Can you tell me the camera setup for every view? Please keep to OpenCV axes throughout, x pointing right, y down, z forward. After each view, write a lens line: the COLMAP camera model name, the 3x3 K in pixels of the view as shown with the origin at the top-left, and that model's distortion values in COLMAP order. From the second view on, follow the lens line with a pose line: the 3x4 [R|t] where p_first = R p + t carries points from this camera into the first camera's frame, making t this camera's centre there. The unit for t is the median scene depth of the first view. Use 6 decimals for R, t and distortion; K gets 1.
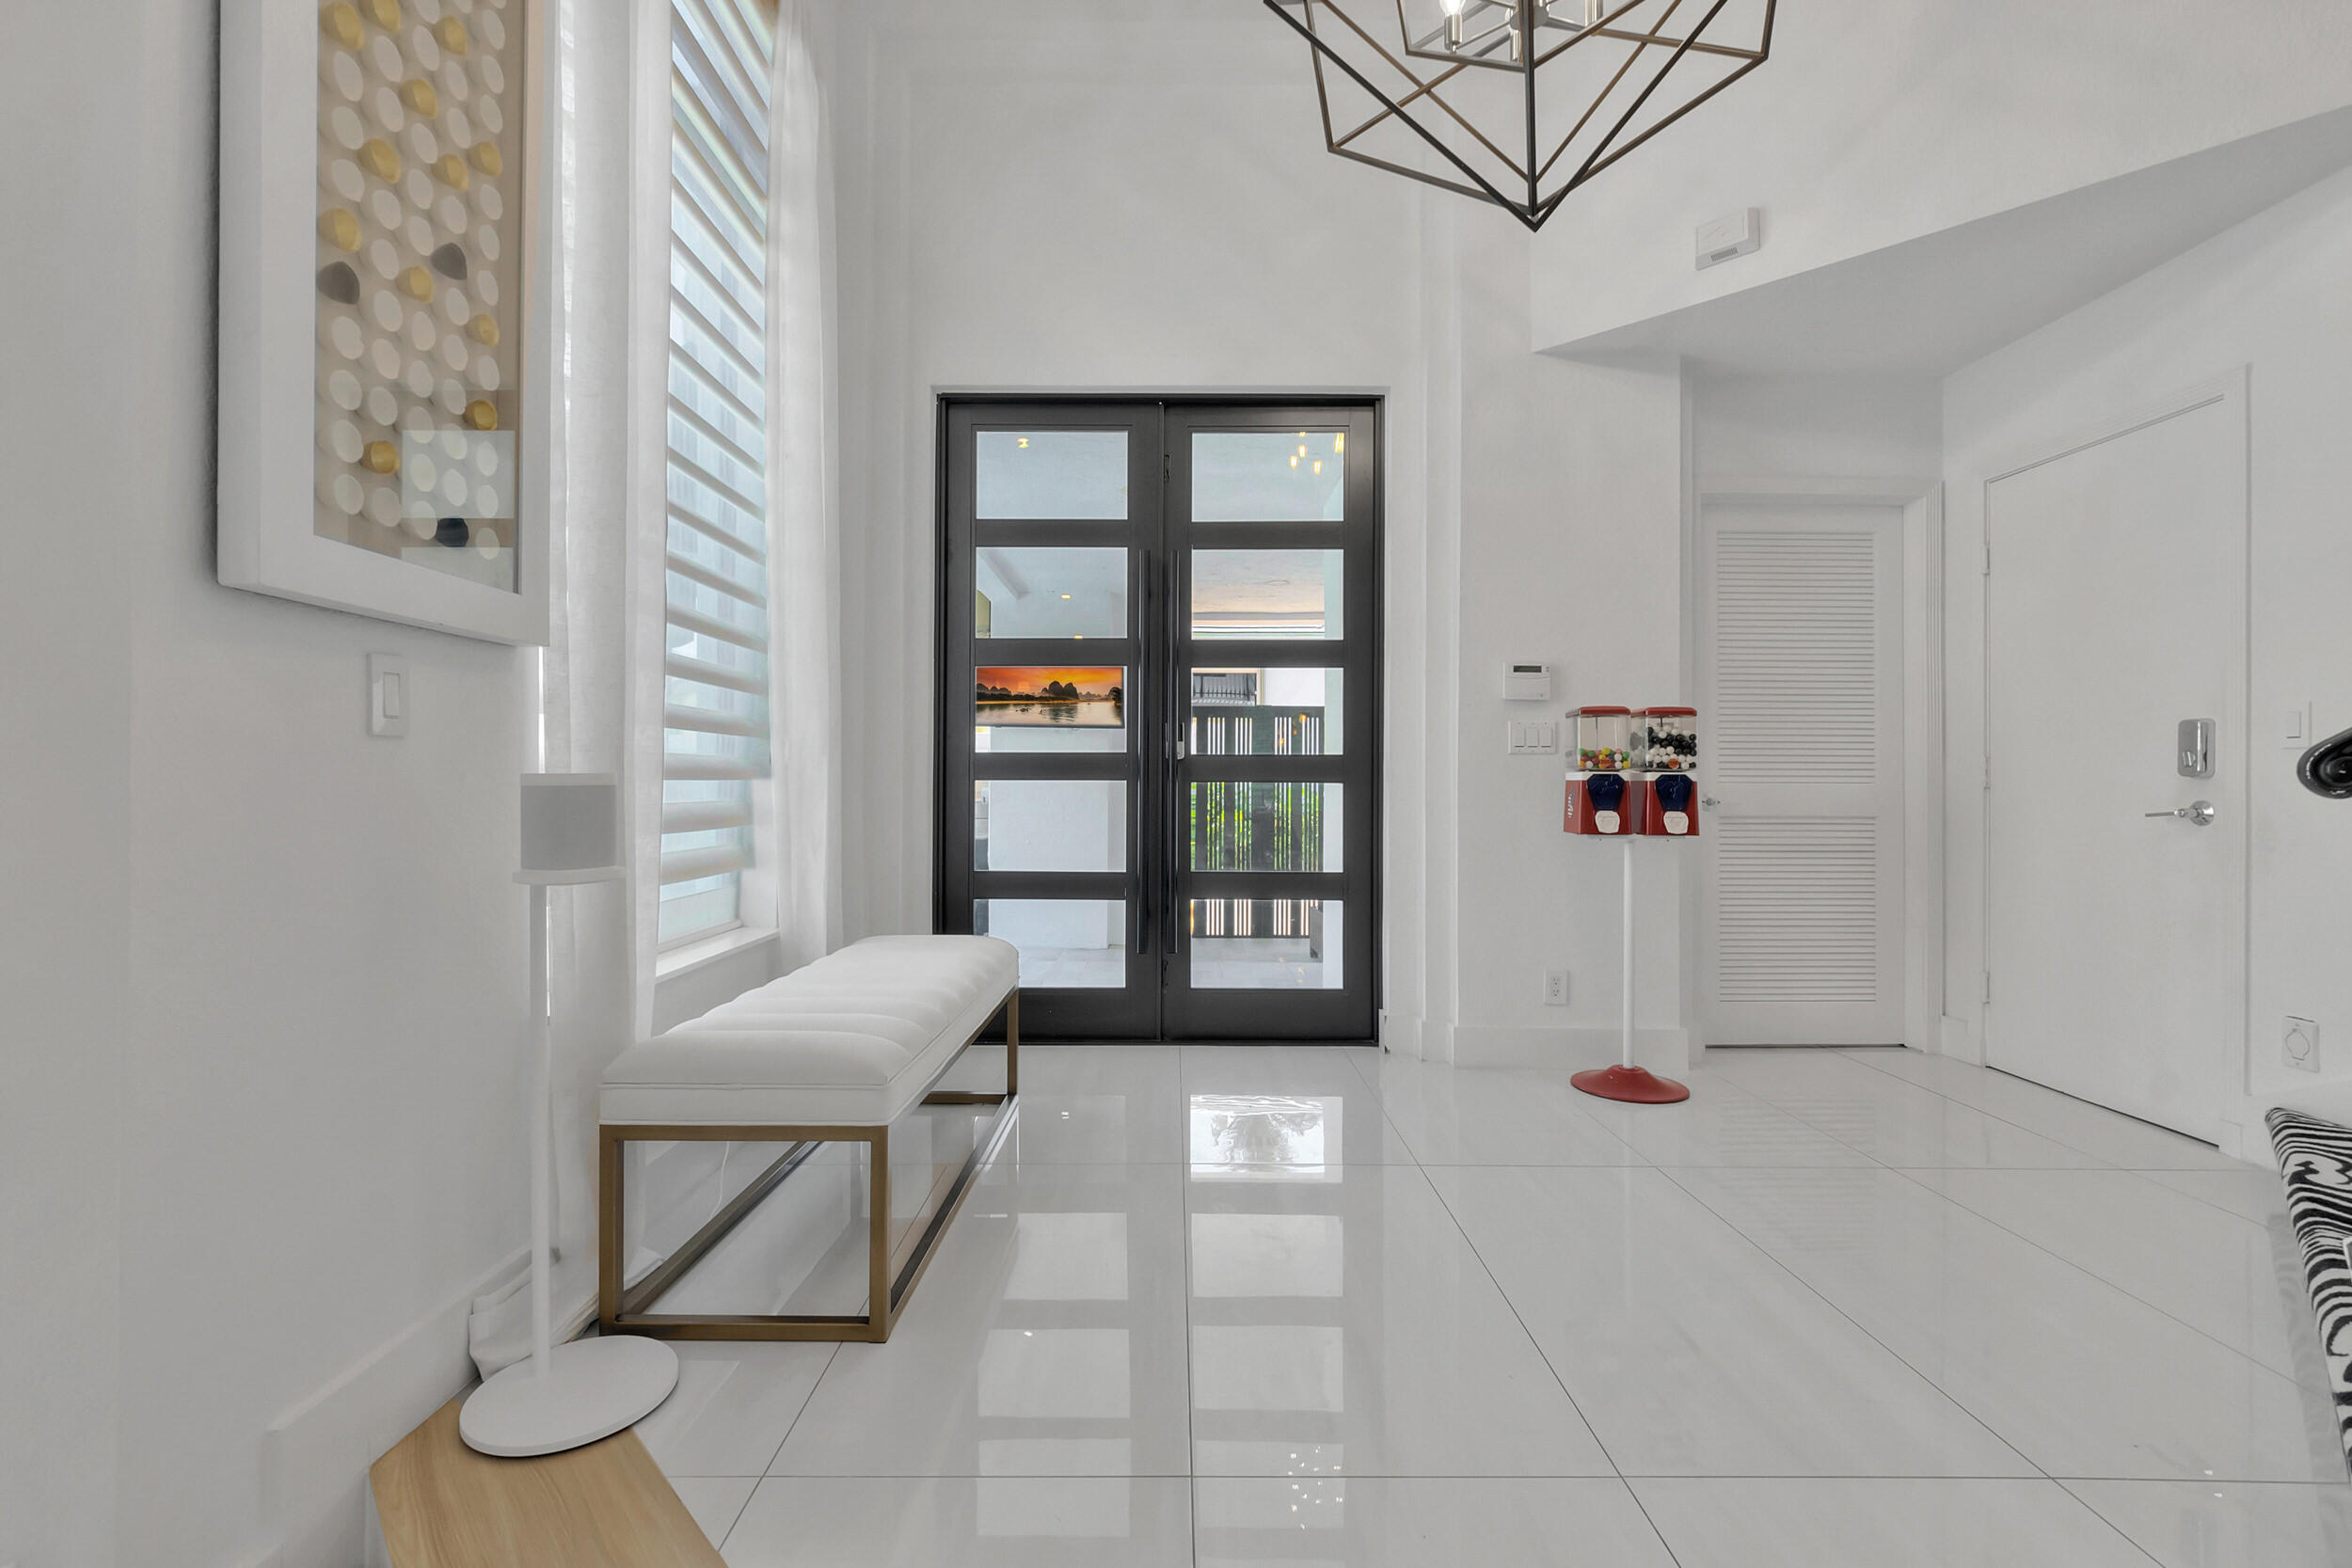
lens RADIAL K [[1028.4, 0, 1177.9], [0, 1028.4, 794.5], [0, 0, 1]] dist [-0.003020, -0.000349]
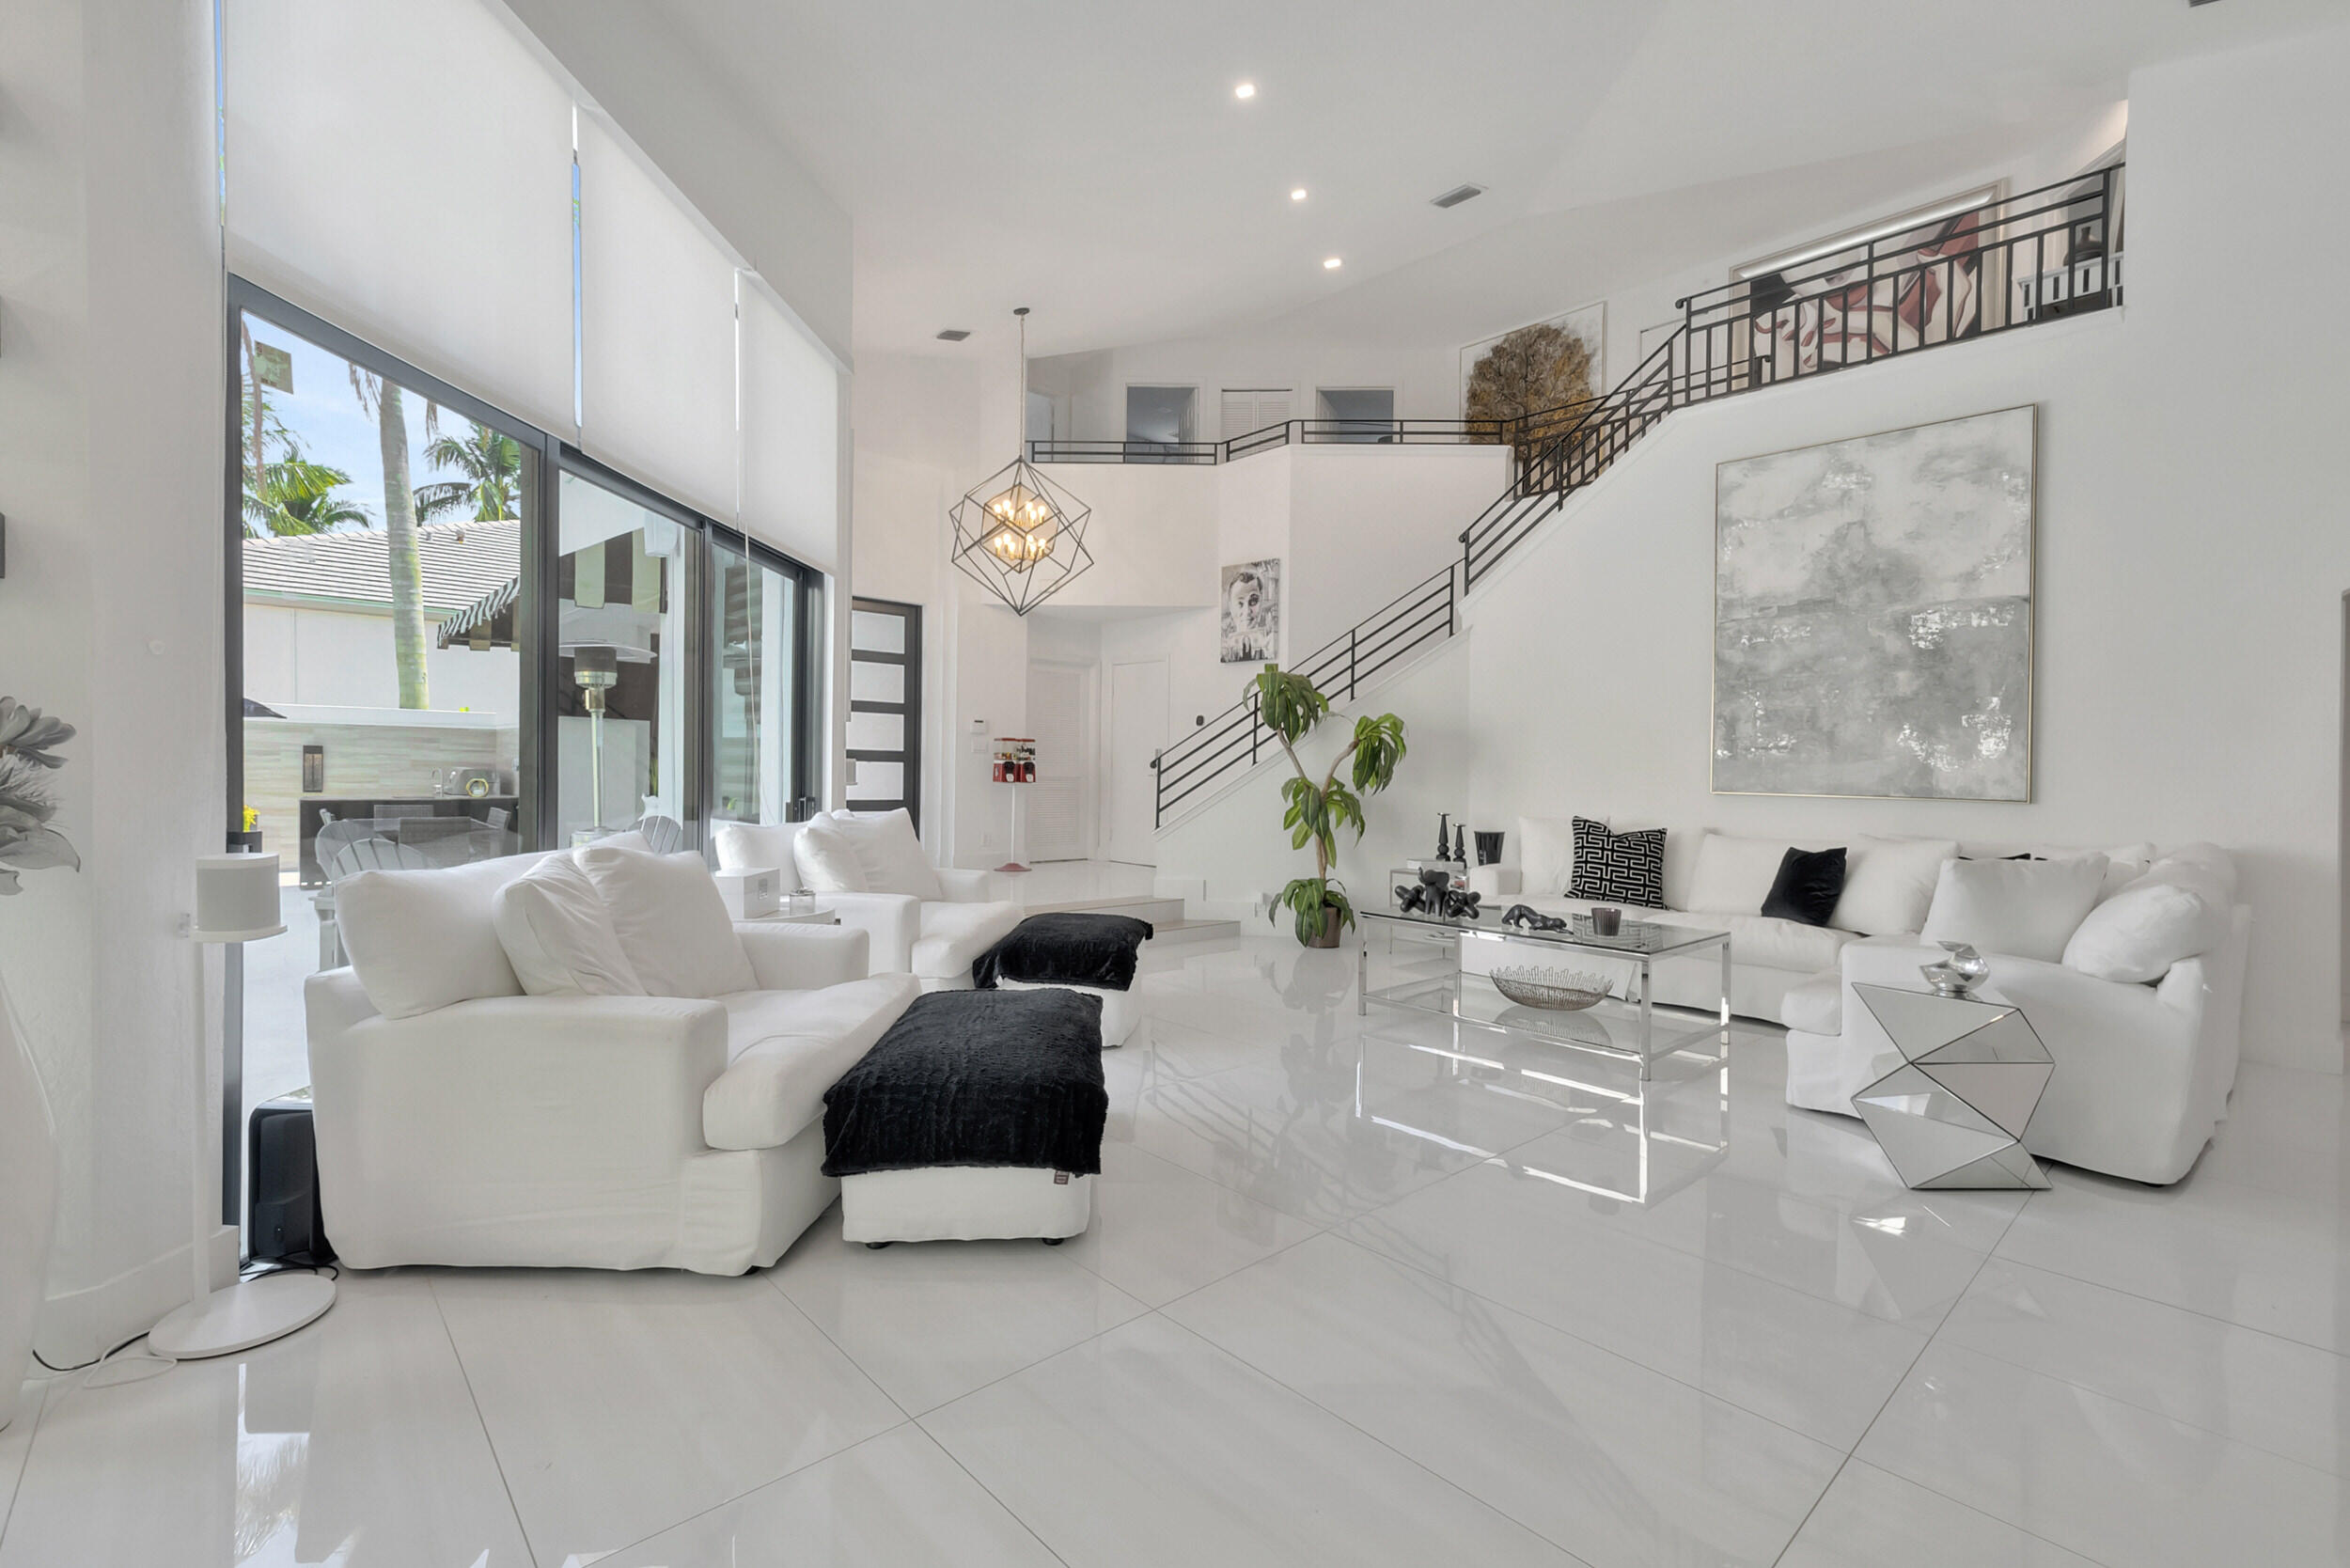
lens RADIAL K [[1061.0, 0, 1158.2], [0, 1061.0, 776.9], [0, 0, 1]] dist [-0.003779, 0.000031]
pose [[0.754911, 0.004367, 0.655812, -0.965272], [-0.009005, 0.999953, 0.003707, 0.007579], [-0.655765, -0.008704, 0.754915, -1.207712]]
